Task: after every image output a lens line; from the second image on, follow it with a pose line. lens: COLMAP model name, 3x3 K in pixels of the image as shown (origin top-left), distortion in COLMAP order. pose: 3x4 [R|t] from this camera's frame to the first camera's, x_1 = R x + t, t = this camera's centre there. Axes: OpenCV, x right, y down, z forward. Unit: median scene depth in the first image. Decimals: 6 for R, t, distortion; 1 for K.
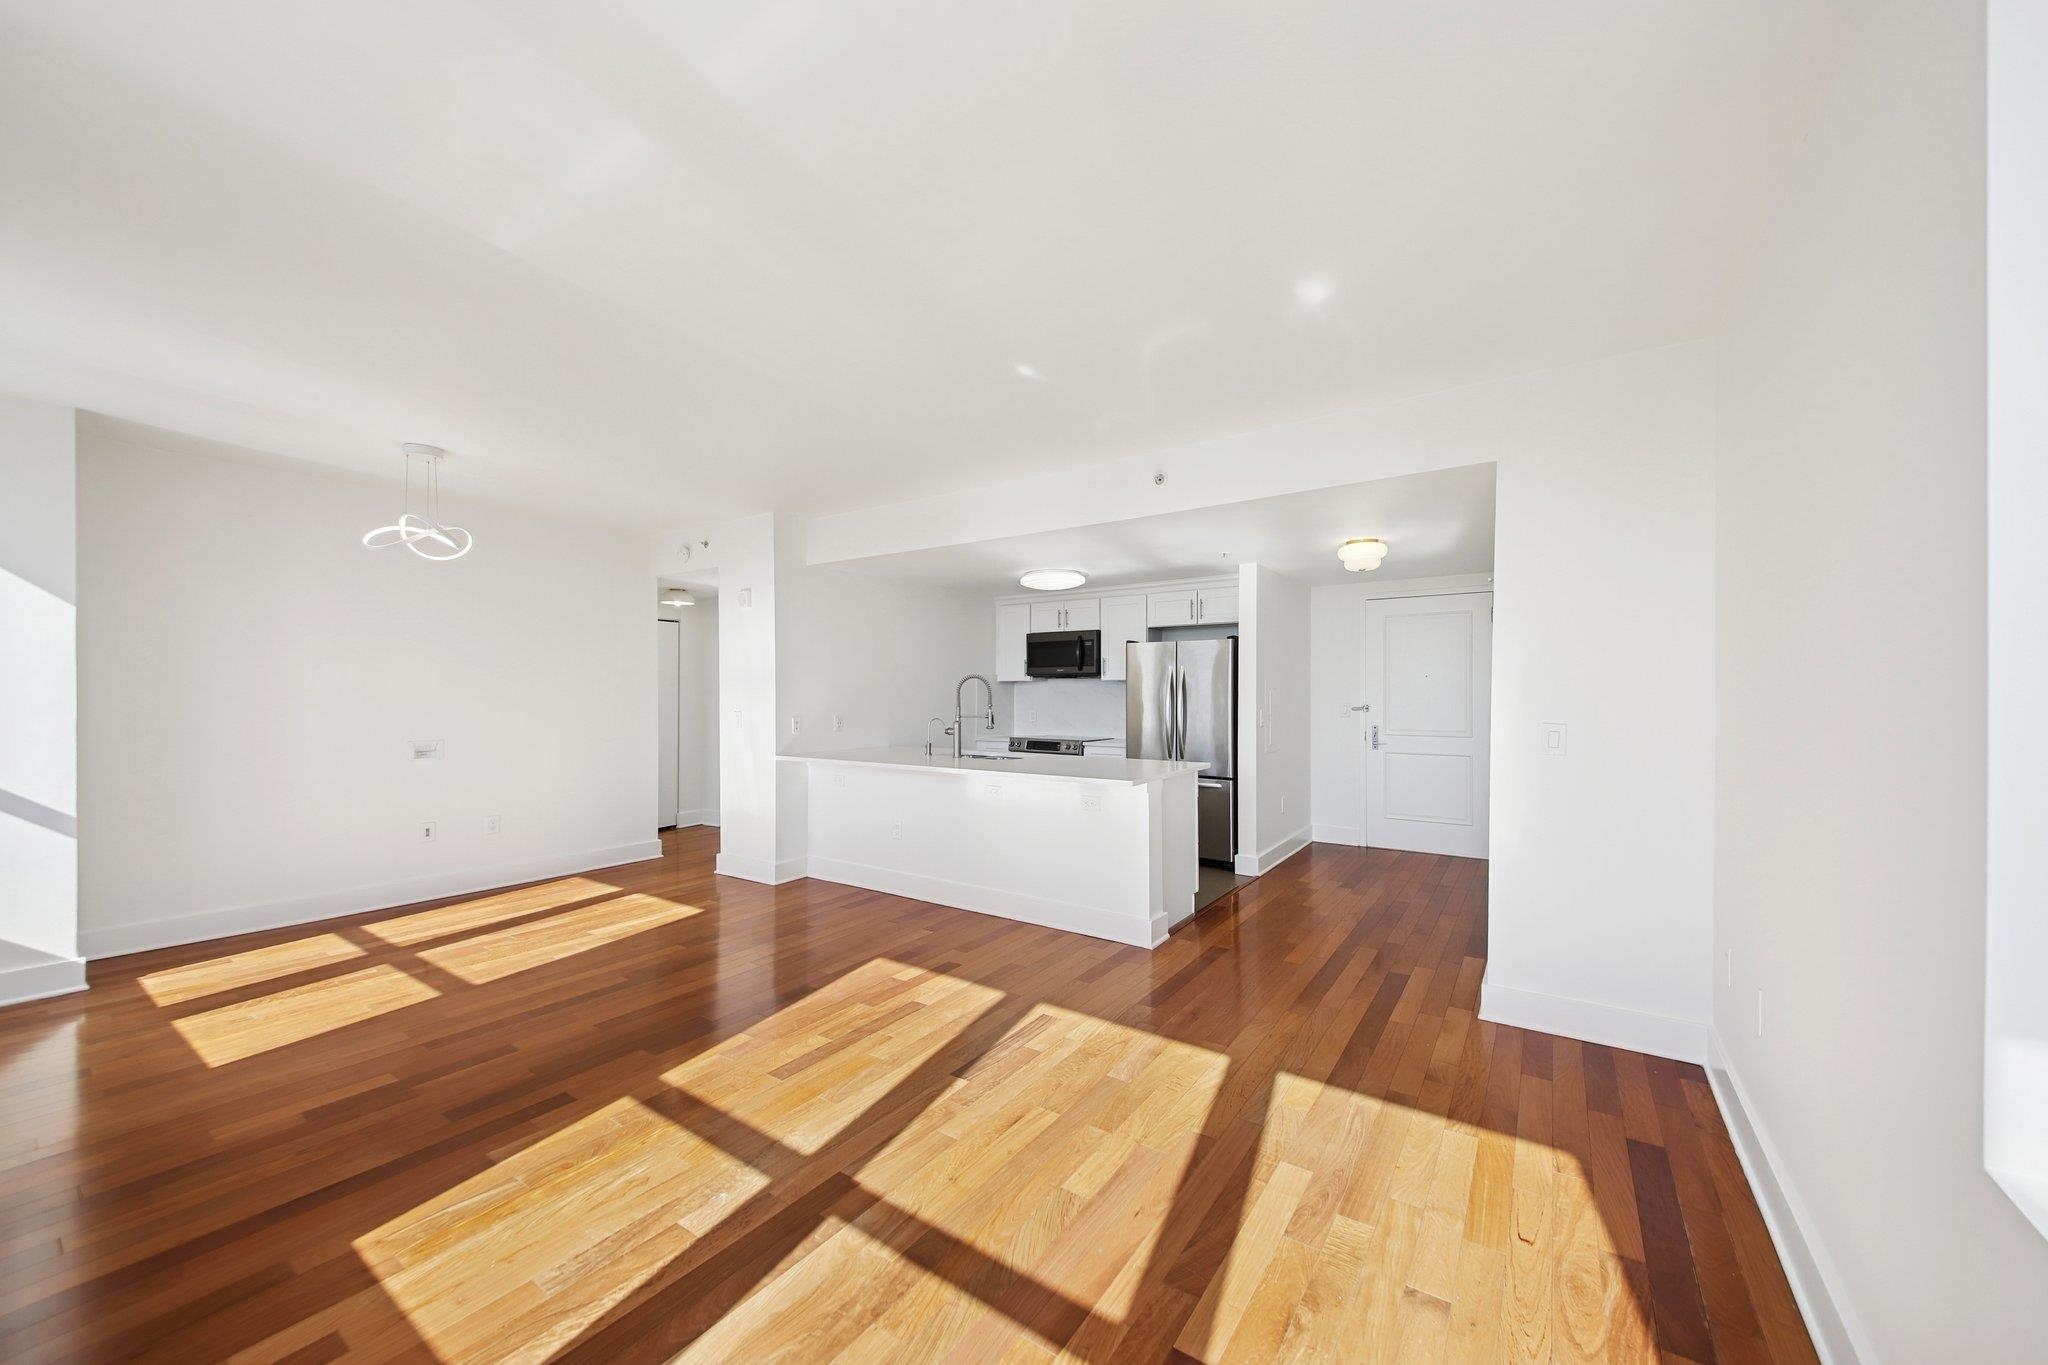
lens RADIAL K [[746.2, 0, 1029.5], [0, 746.2, 692.3], [0, 0, 1]] dist [0.000459, -0.009132]
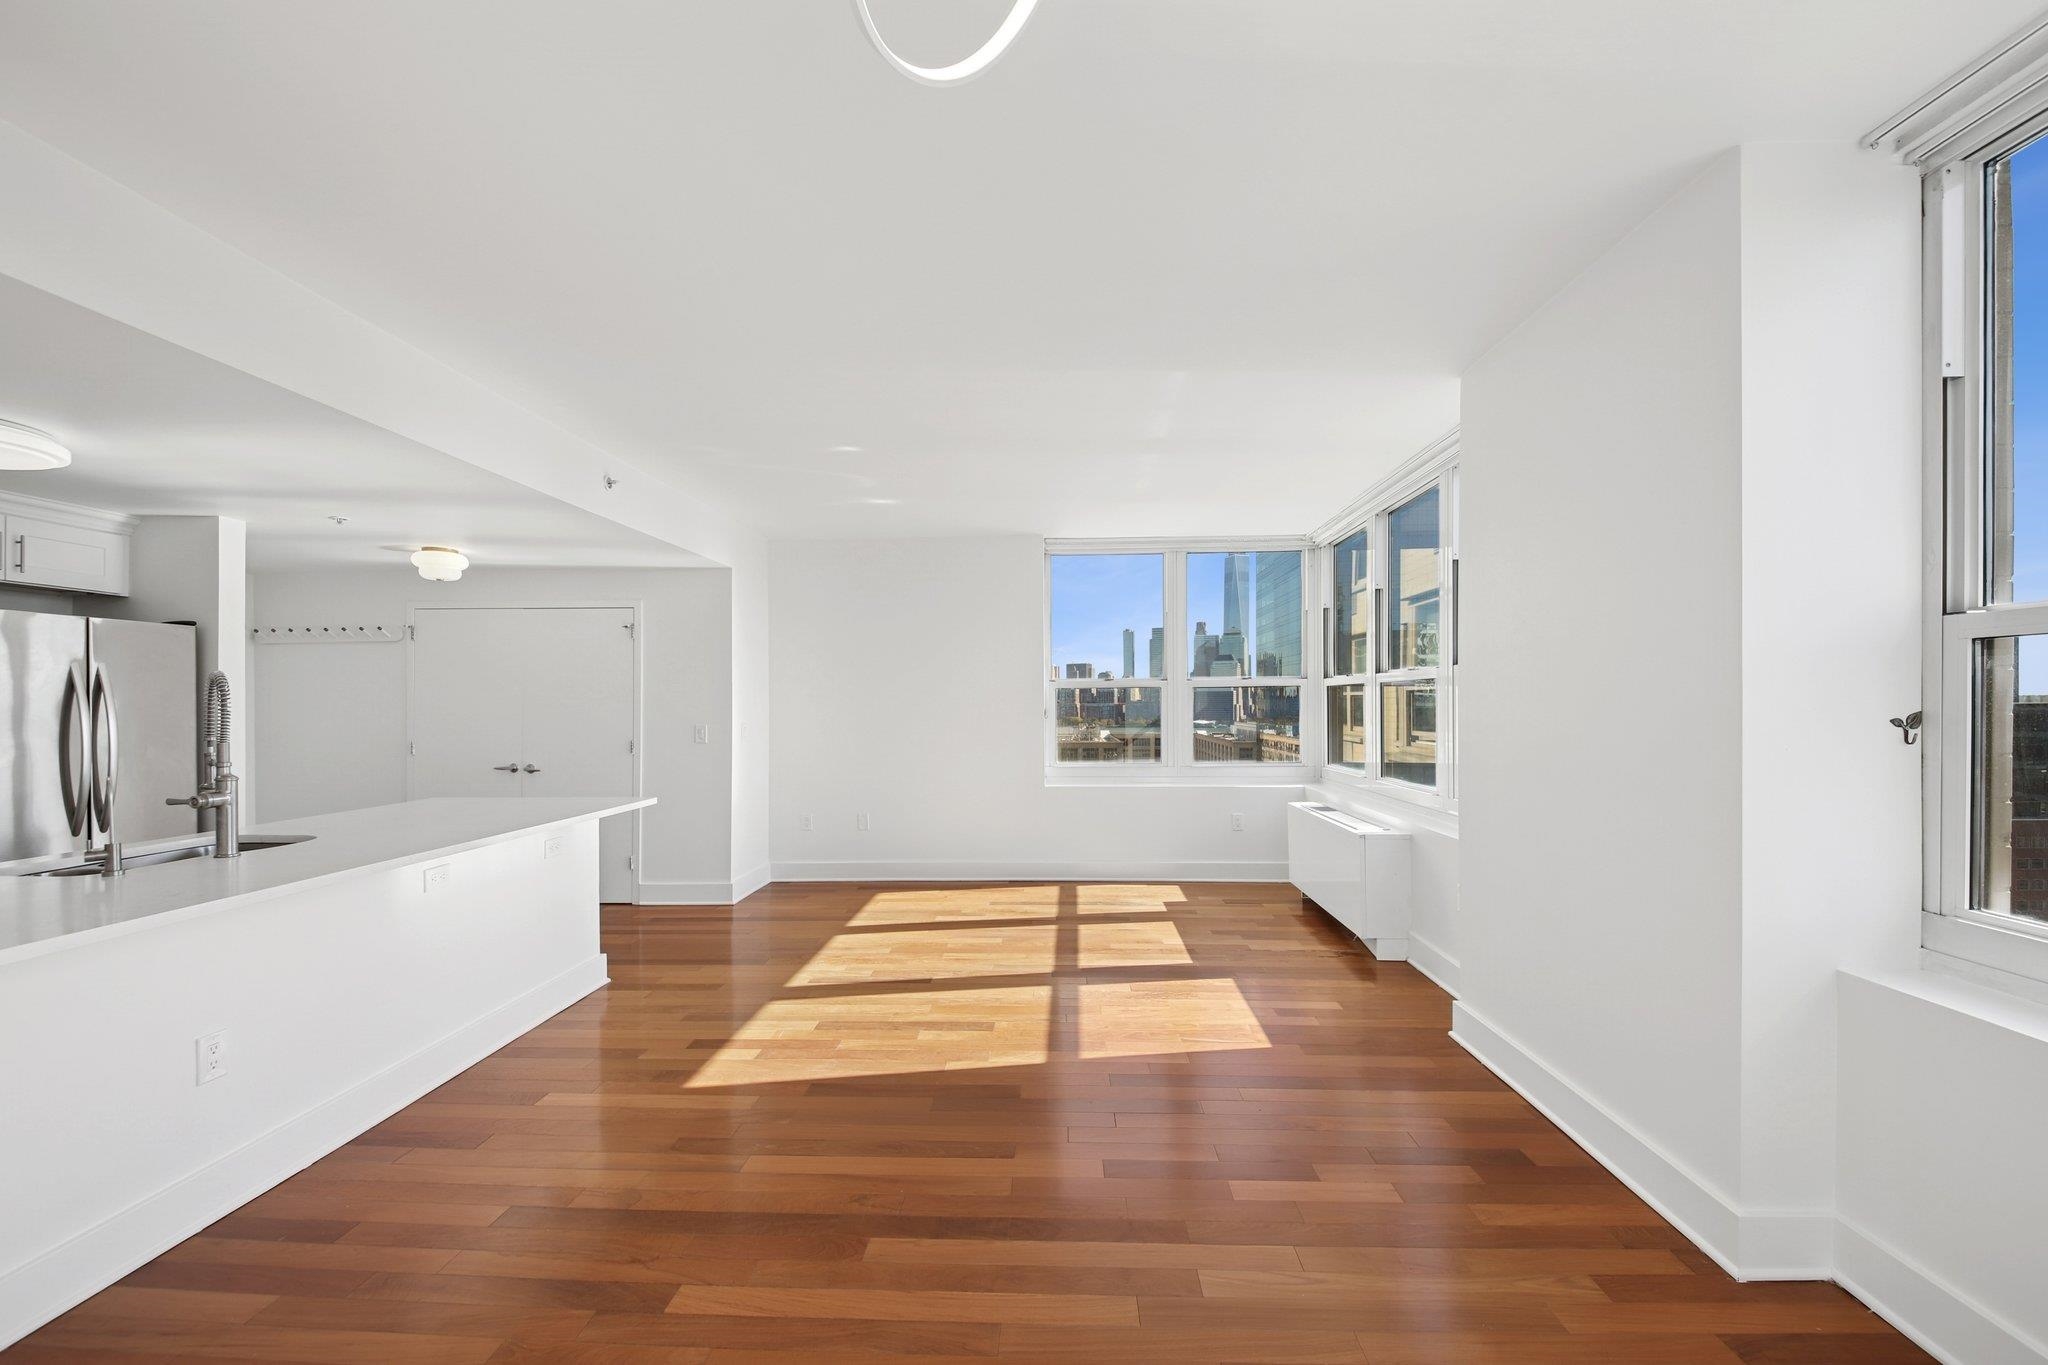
lens RADIAL K [[812.1, 0, 1032.4], [0, 812.1, 707.7], [0, 0, 1]] dist [0.001542, -0.000128]
pose [[-0.527893, -0.002578, 0.849307, -1.223272], [0.007370, 0.999944, 0.007616, -0.002911], [-0.849279, 0.010280, -0.527845, 1.347434]]
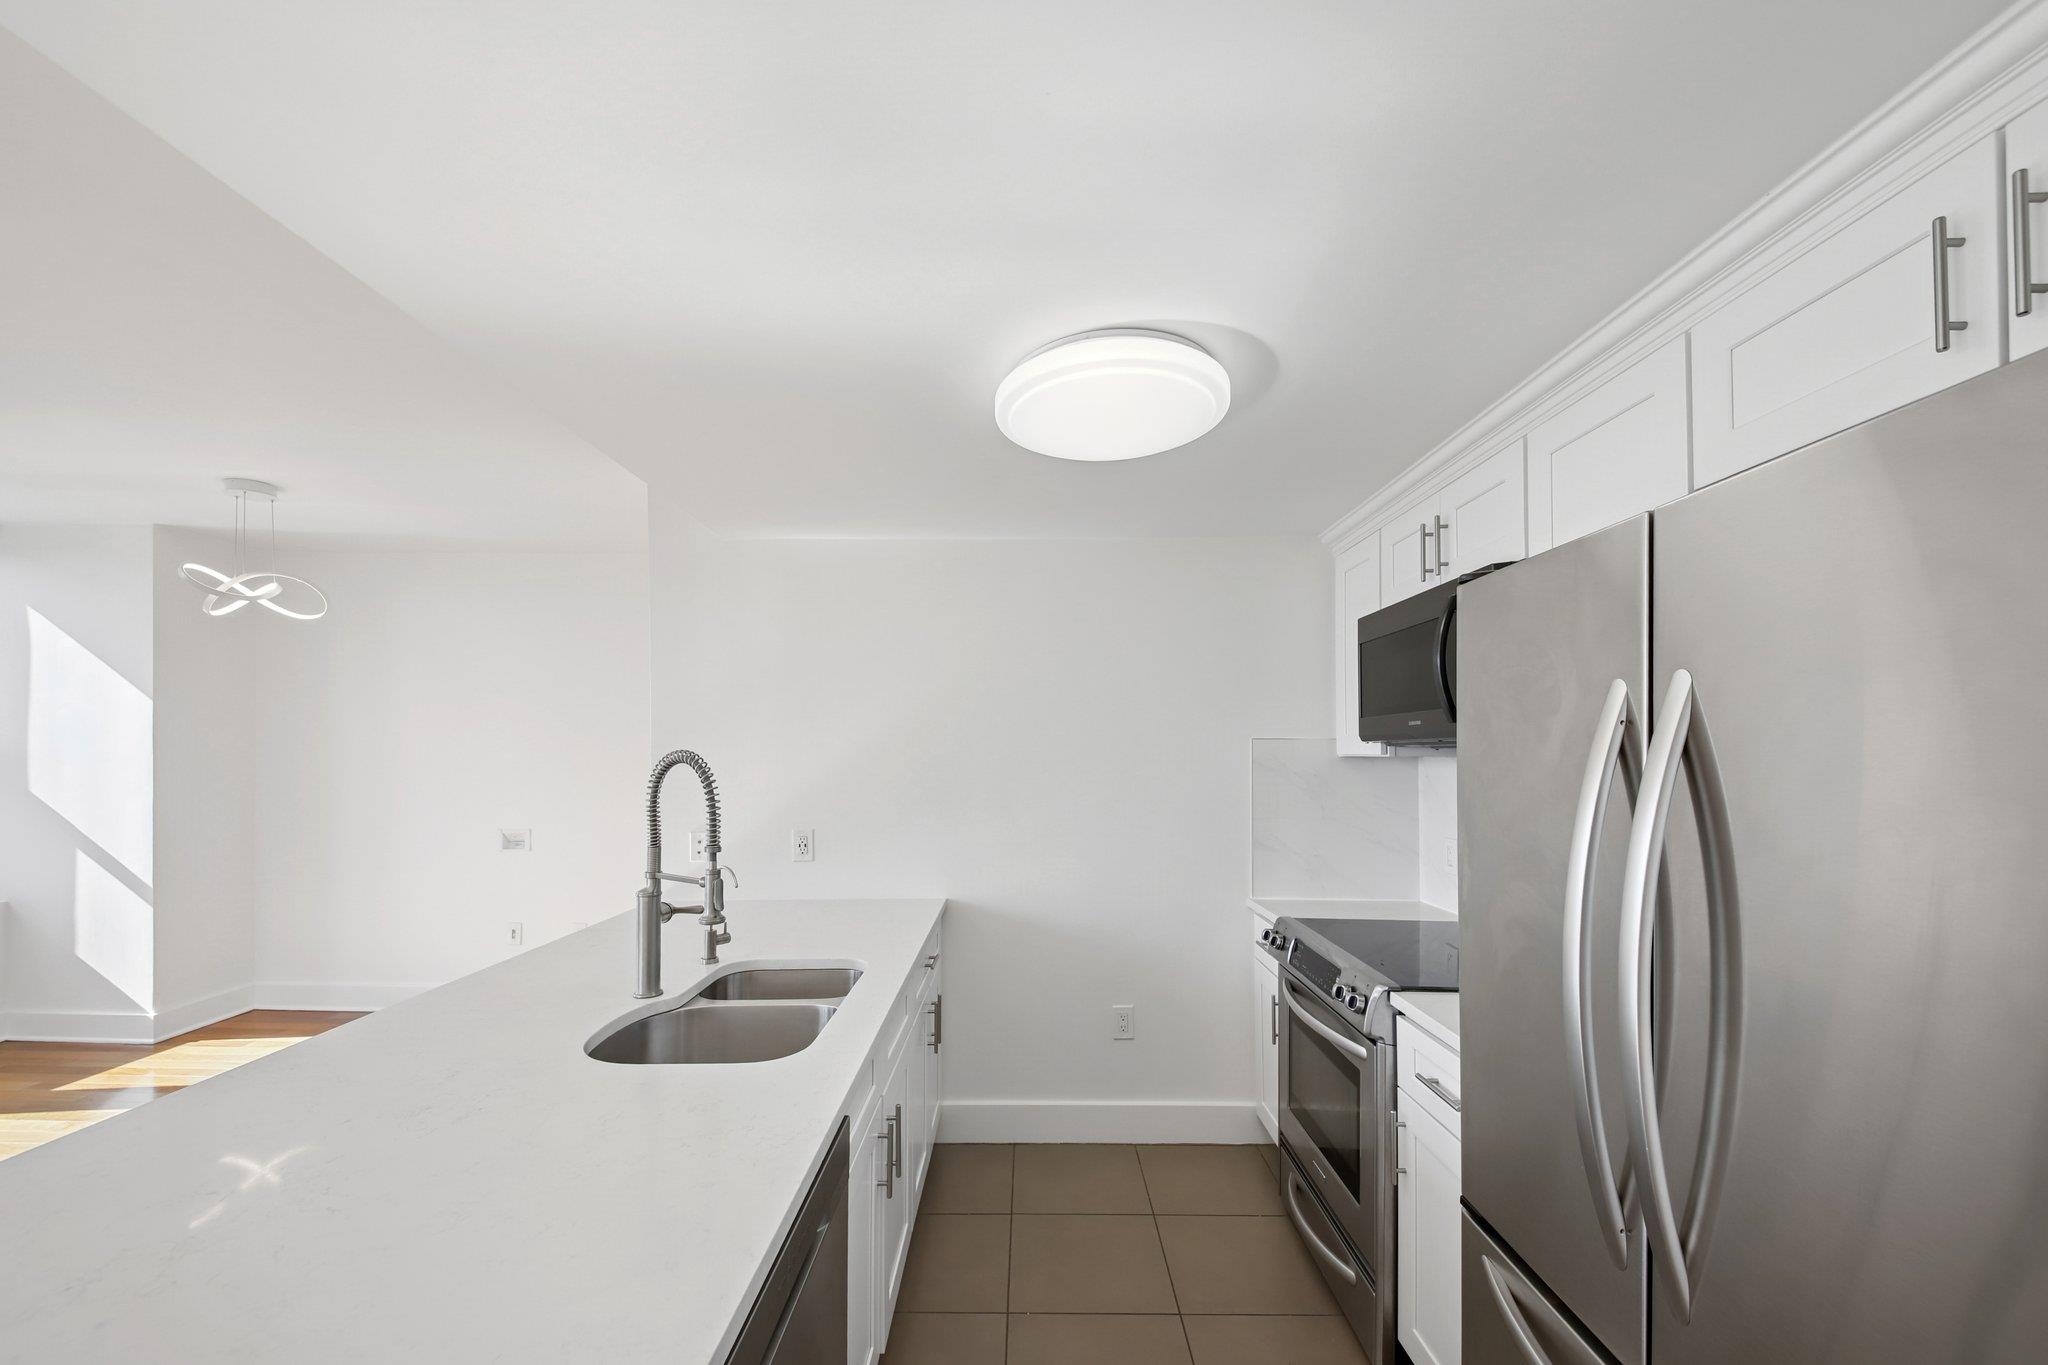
lens RADIAL K [[806.9, 0, 1018.7], [0, 806.9, 753.5], [0, 0, 1]] dist [0.057640, -0.034329]
pose [[0.534685, -0.002675, -0.845048, 0.515651], [-0.001499, 0.999990, -0.004114, -0.034503], [0.845050, 0.003466, 0.534675, 1.522453]]
